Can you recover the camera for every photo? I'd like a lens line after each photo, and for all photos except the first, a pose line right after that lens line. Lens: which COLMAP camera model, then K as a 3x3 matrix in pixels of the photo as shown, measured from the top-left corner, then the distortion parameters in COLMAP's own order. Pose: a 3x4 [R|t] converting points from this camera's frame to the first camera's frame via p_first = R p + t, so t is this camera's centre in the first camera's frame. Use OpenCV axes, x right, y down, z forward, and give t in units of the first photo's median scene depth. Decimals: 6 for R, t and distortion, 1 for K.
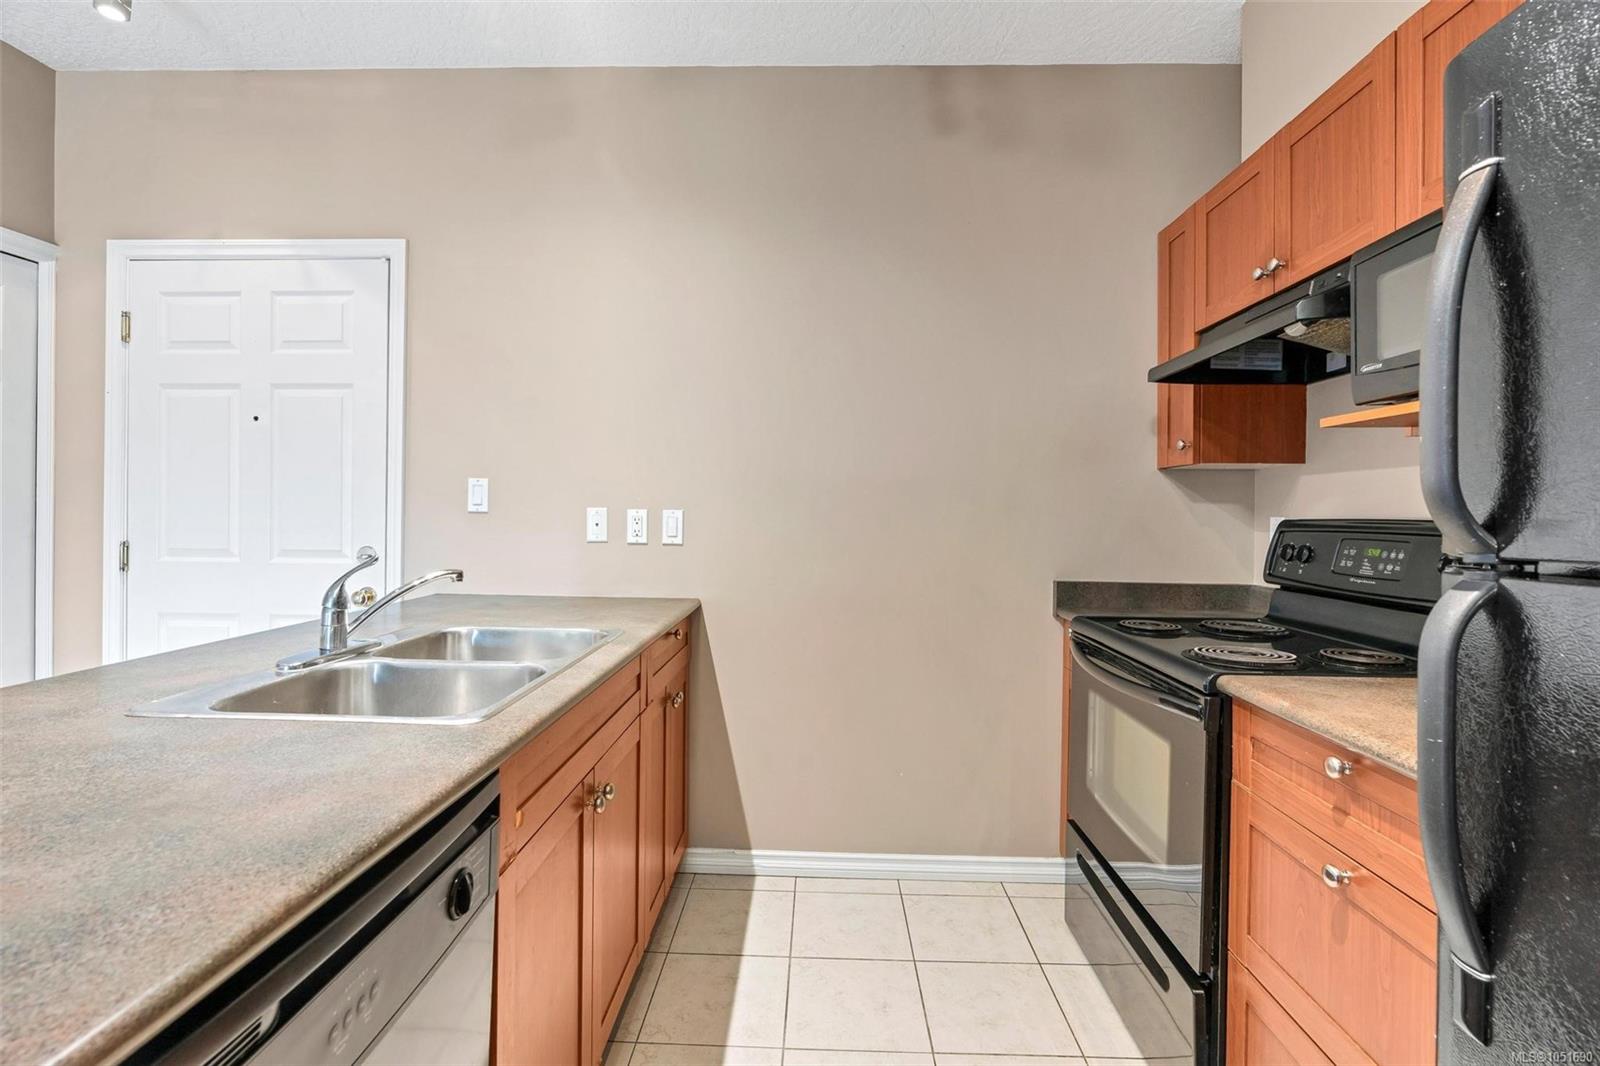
lens RADIAL K [[735.6, 0, 806.0], [0, 735.6, 512.1], [0, 0, 1]] dist [-0.006570, 0.001077]
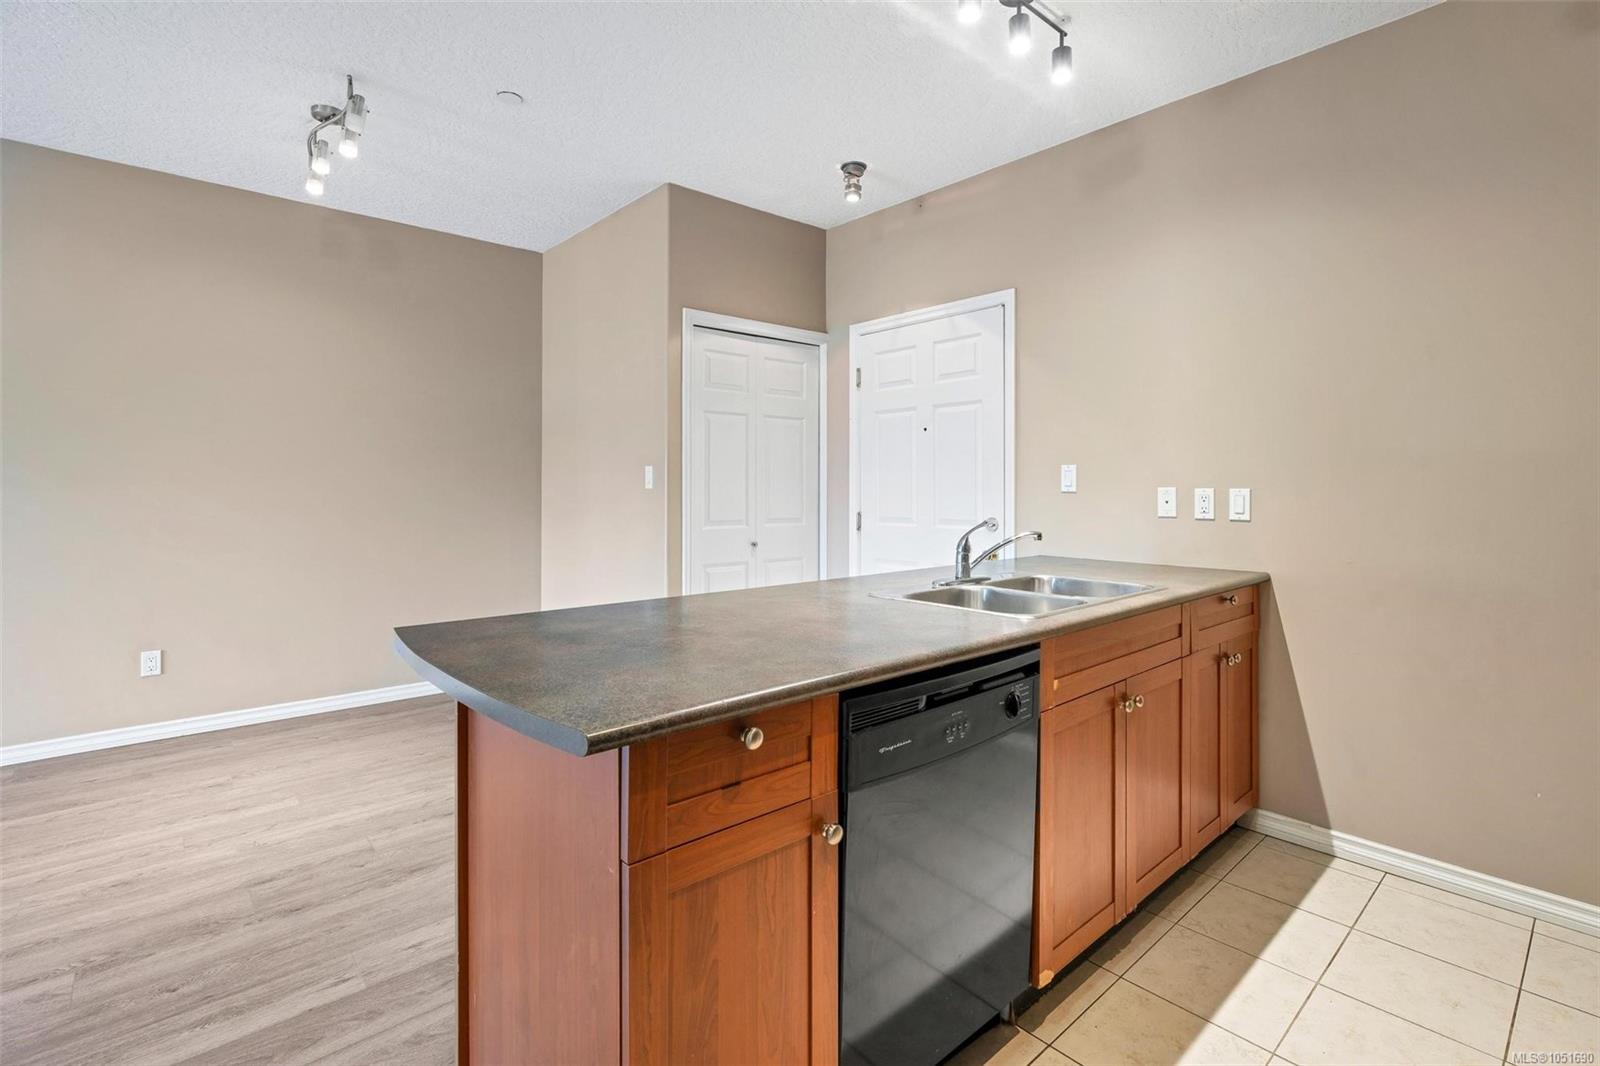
lens RADIAL K [[746.5, 0, 799.7], [0, 746.5, 483.1], [0, 0, 1]] dist [-0.010339, 0.006162]
pose [[0.683132, -0.015637, -0.730128, 0.177937], [0.006017, 0.999857, -0.015784, 0.002440], [0.730270, 0.006389, 0.683128, -0.216733]]
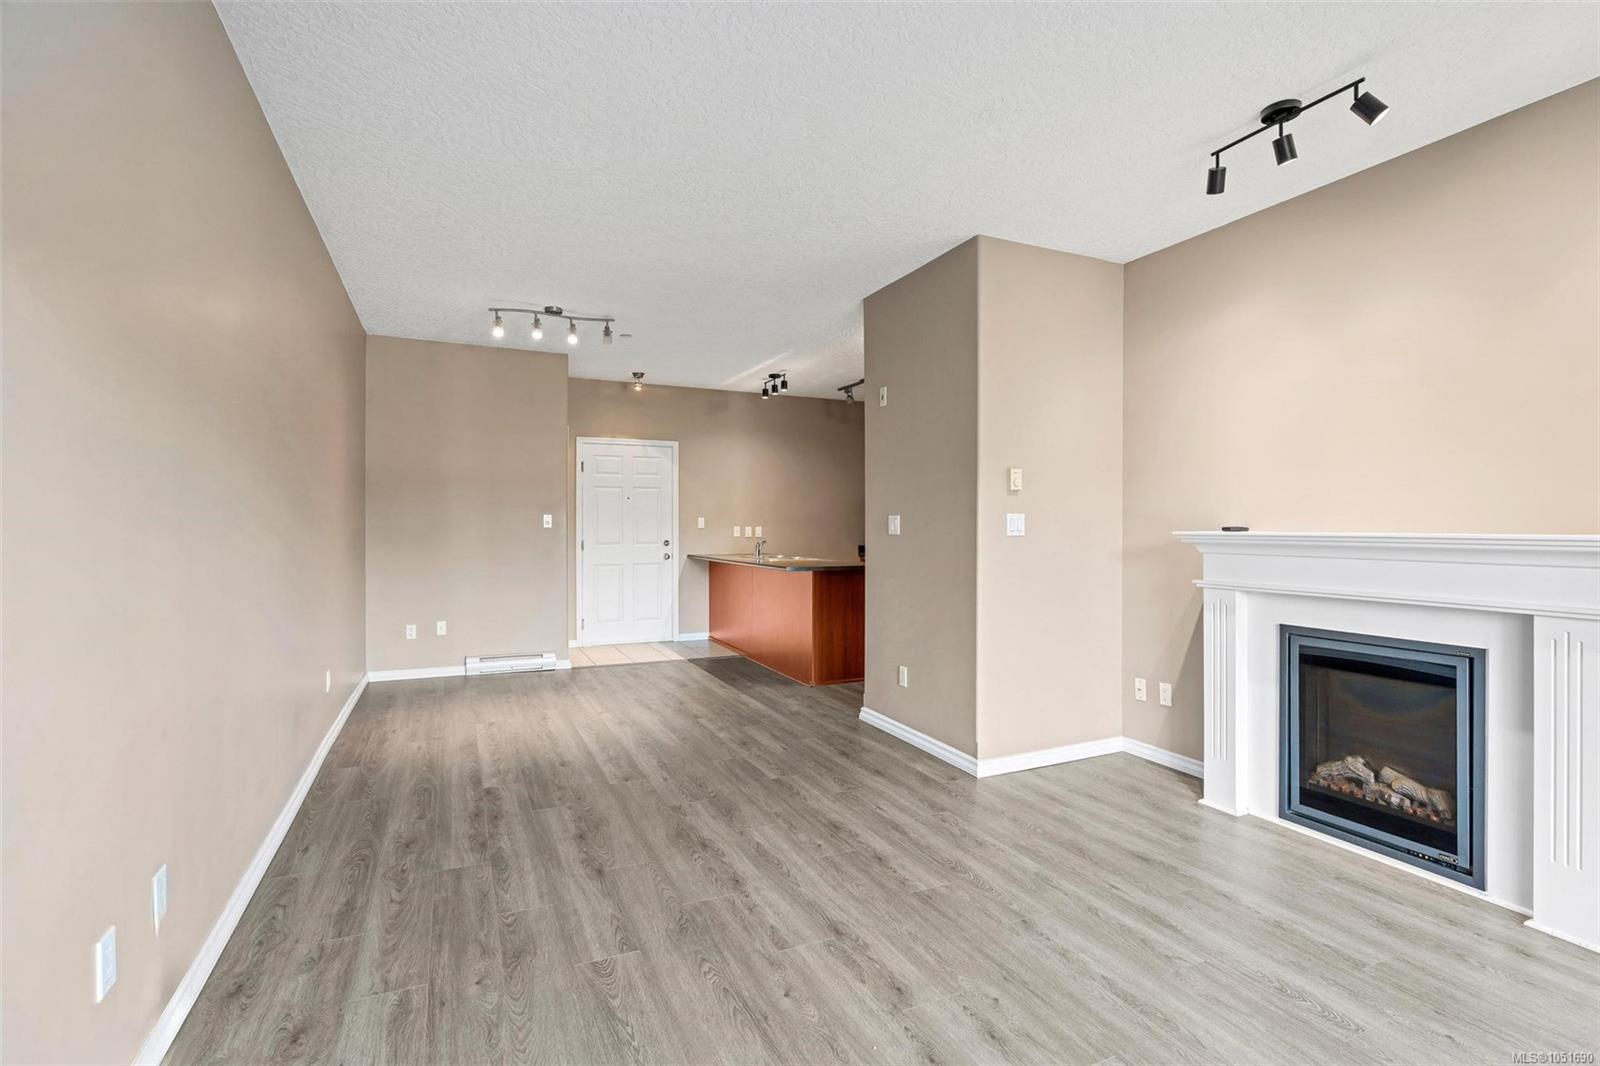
lens RADIAL K [[740.7, 0, 800.5], [0, 740.7, 529.6], [0, 0, 1]] dist [-0.004087, 0.000298]
pose [[0.893329, -0.013738, 0.449194, -1.549915], [0.010736, 0.999900, 0.009229, -0.020746], [-0.449275, -0.003421, 0.893387, -2.117516]]
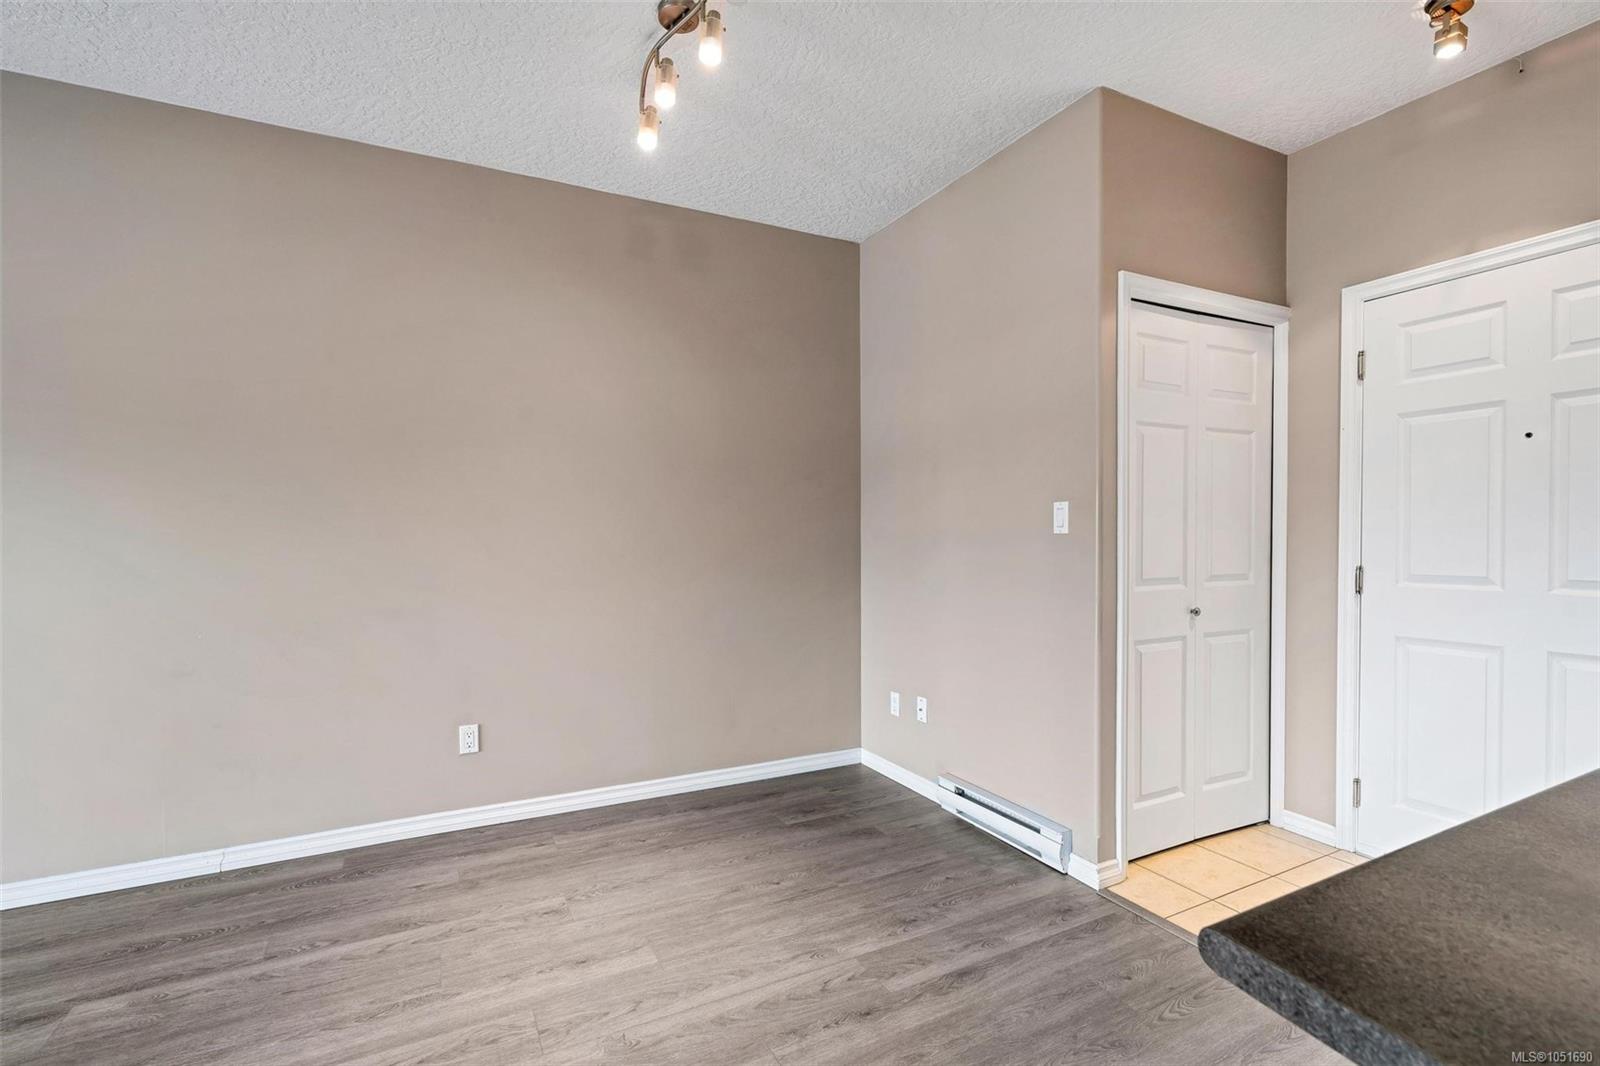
lens RADIAL K [[740.5, 0, 802.7], [0, 740.5, 548.2], [0, 0, 1]] dist [-0.000486, 0.000587]
pose [[0.479385, 0.002459, -0.877601, -0.388480], [0.010724, 0.999905, 0.008659, -0.004544], [0.877539, -0.013563, 0.479313, -0.249281]]
